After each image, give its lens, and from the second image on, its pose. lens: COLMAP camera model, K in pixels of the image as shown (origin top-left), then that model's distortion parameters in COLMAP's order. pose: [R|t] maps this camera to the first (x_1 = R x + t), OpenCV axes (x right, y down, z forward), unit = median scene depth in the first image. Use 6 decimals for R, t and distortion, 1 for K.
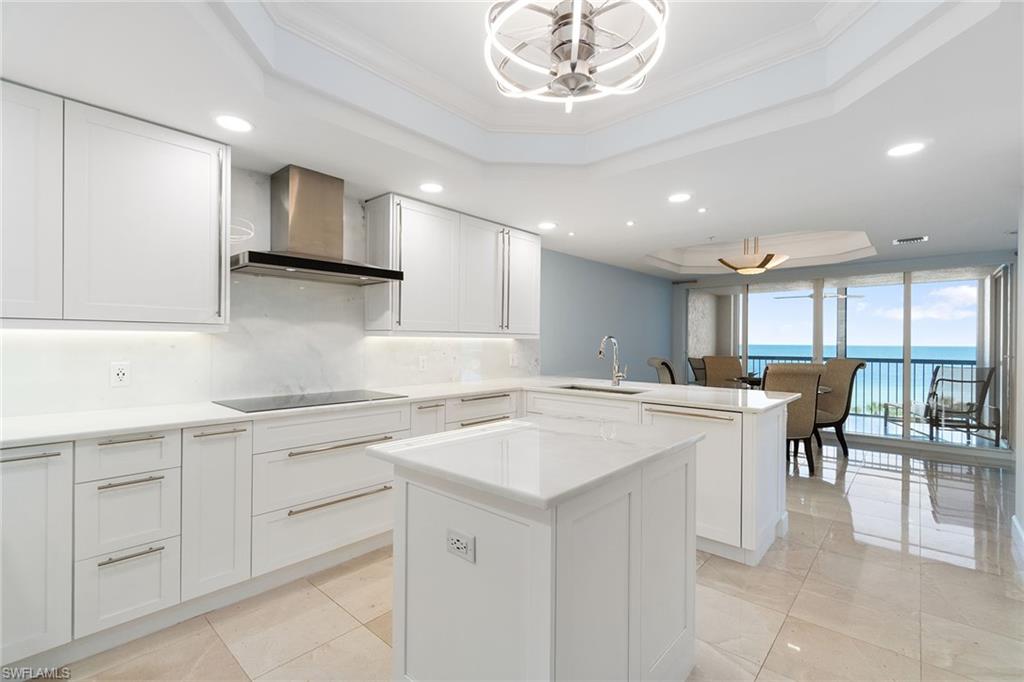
lens RADIAL K [[448.2, 0, 516.7], [0, 448.2, 341.3], [0, 0, 1]] dist [0.009973, 0.000477]
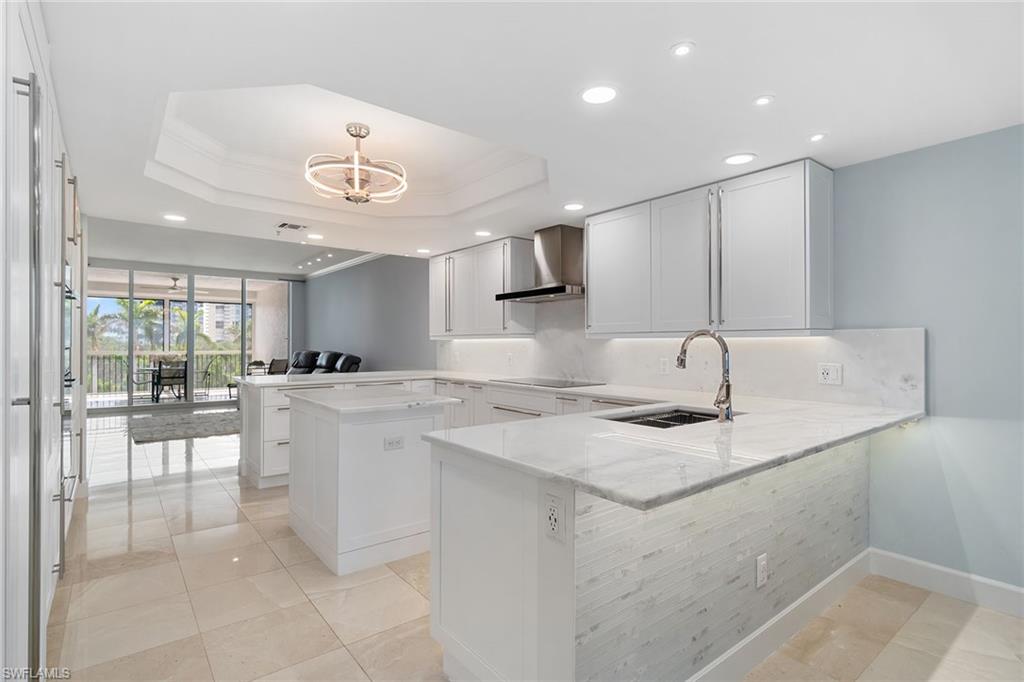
lens RADIAL K [[506.5, 0, 511.0], [0, 506.5, 342.7], [0, 0, 1]] dist [-0.006204, -0.000671]
pose [[-0.178719, -0.011279, -0.983835, 0.714080], [-0.006673, 0.999925, -0.010251, 0.010217], [0.983878, 0.004733, -0.178781, 0.702995]]
